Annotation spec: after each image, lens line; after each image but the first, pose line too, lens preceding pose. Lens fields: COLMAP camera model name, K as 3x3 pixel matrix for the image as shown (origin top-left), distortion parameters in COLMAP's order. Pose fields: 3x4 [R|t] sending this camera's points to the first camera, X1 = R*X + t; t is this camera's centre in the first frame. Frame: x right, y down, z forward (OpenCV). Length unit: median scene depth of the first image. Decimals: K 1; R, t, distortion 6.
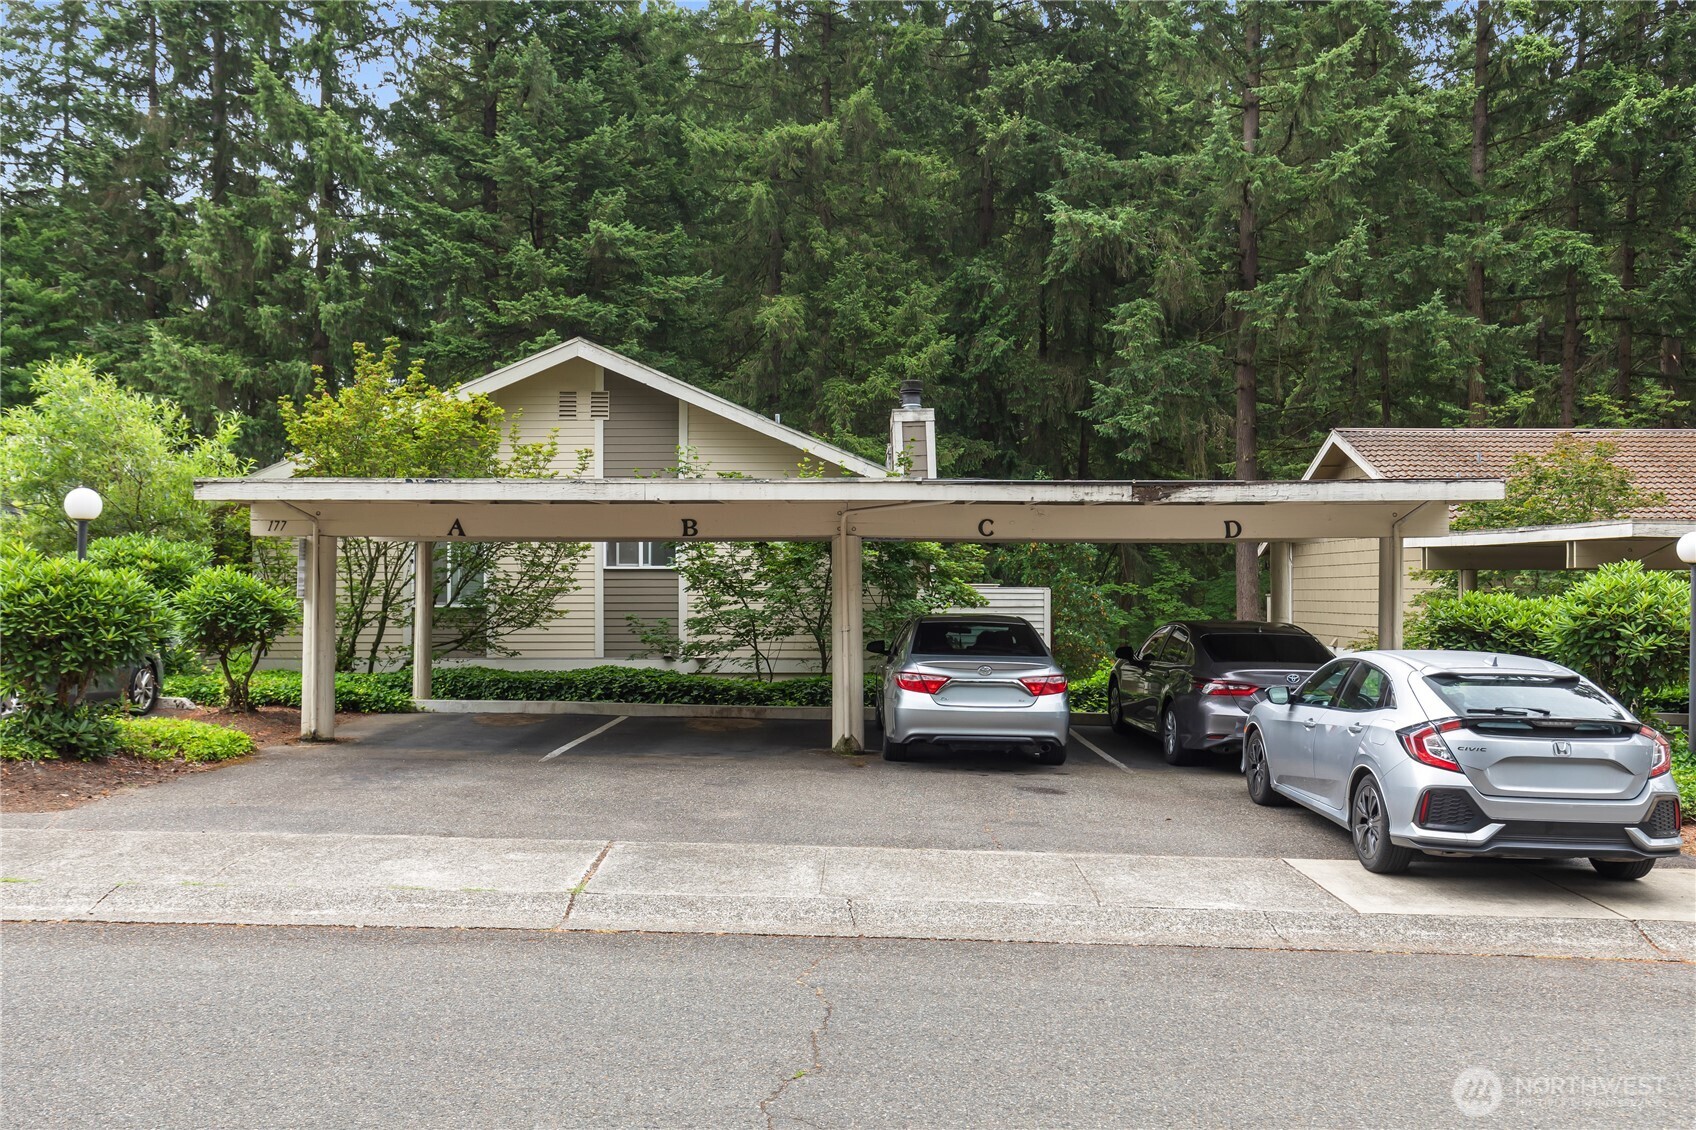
lens RADIAL K [[1558.2, 0, 847.8], [0, 1558.2, 559.7], [0, 0, 1]] dist [0.004644, 0.000000]
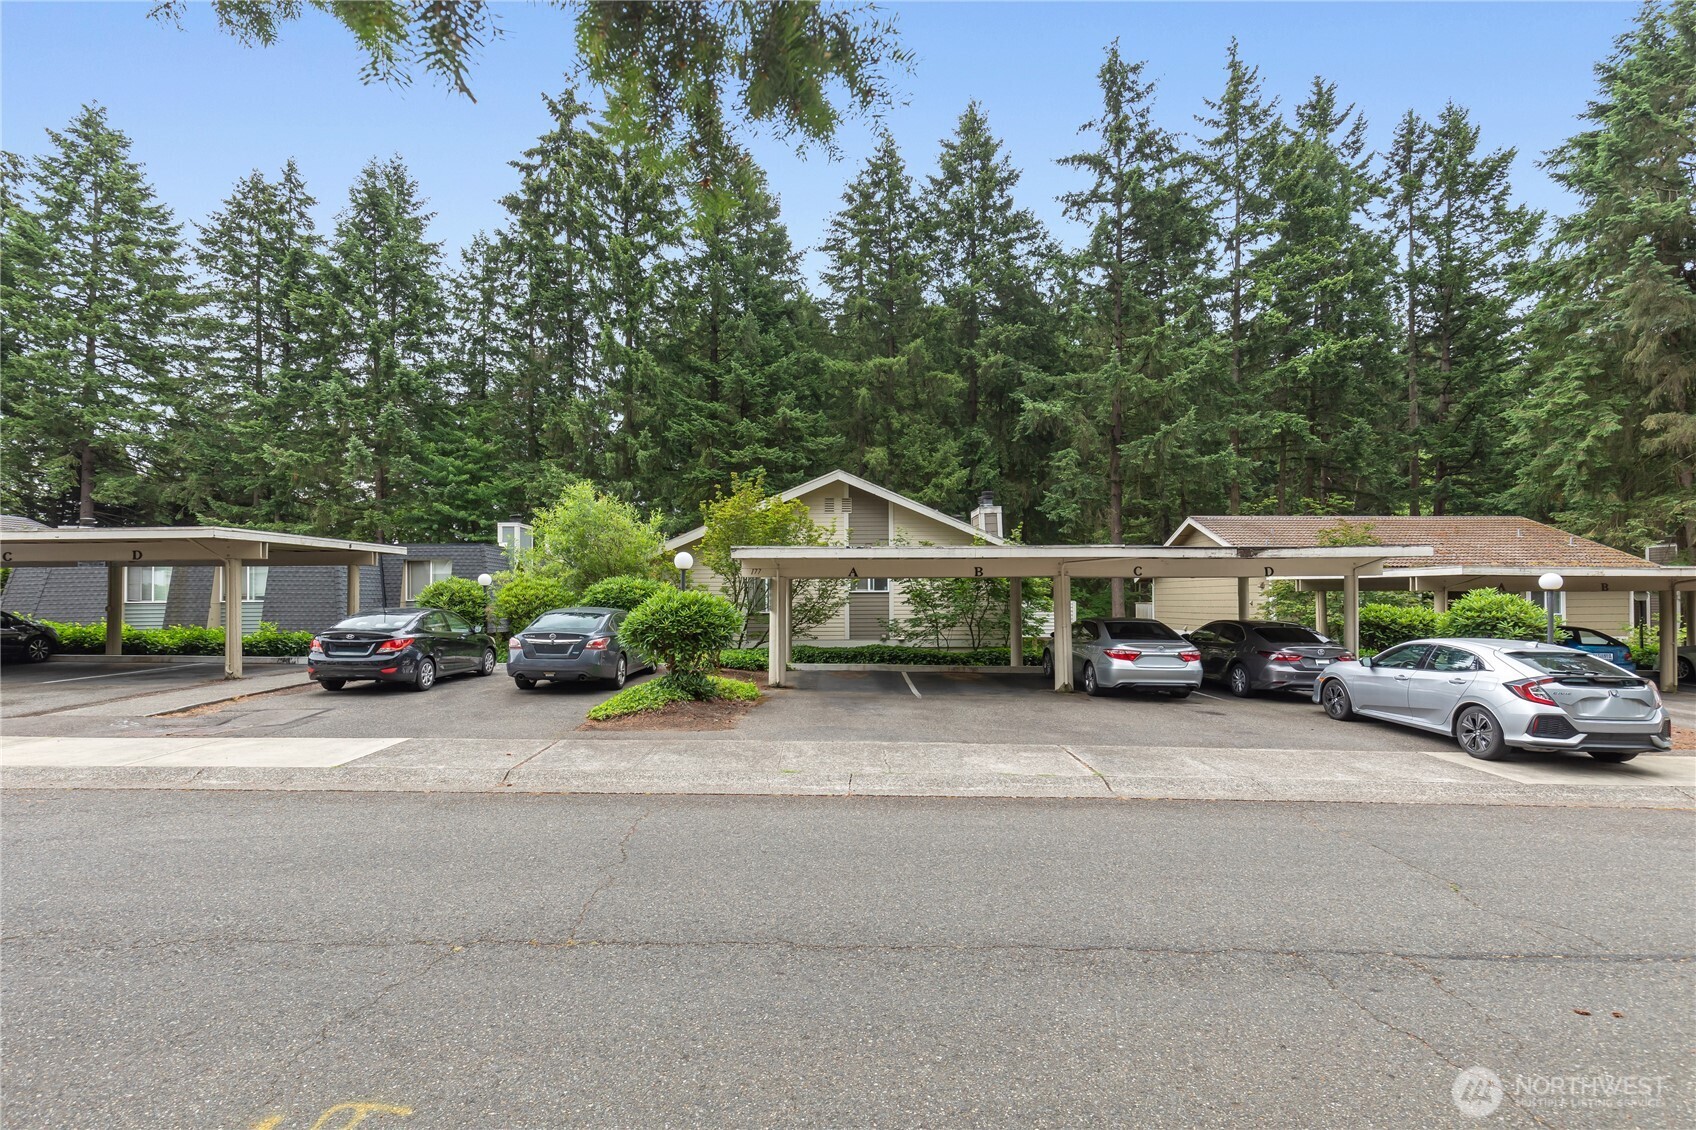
lens RADIAL K [[810.4, 0, 848.3], [0, 810.4, 574.9], [0, 0, 1]] dist [0.001421, 0.000195]
pose [[0.999847, -0.003666, 0.017079, -0.106767], [0.003858, 0.999929, -0.011238, -0.002492], [-0.017037, 0.011302, 0.999791, 0.012856]]
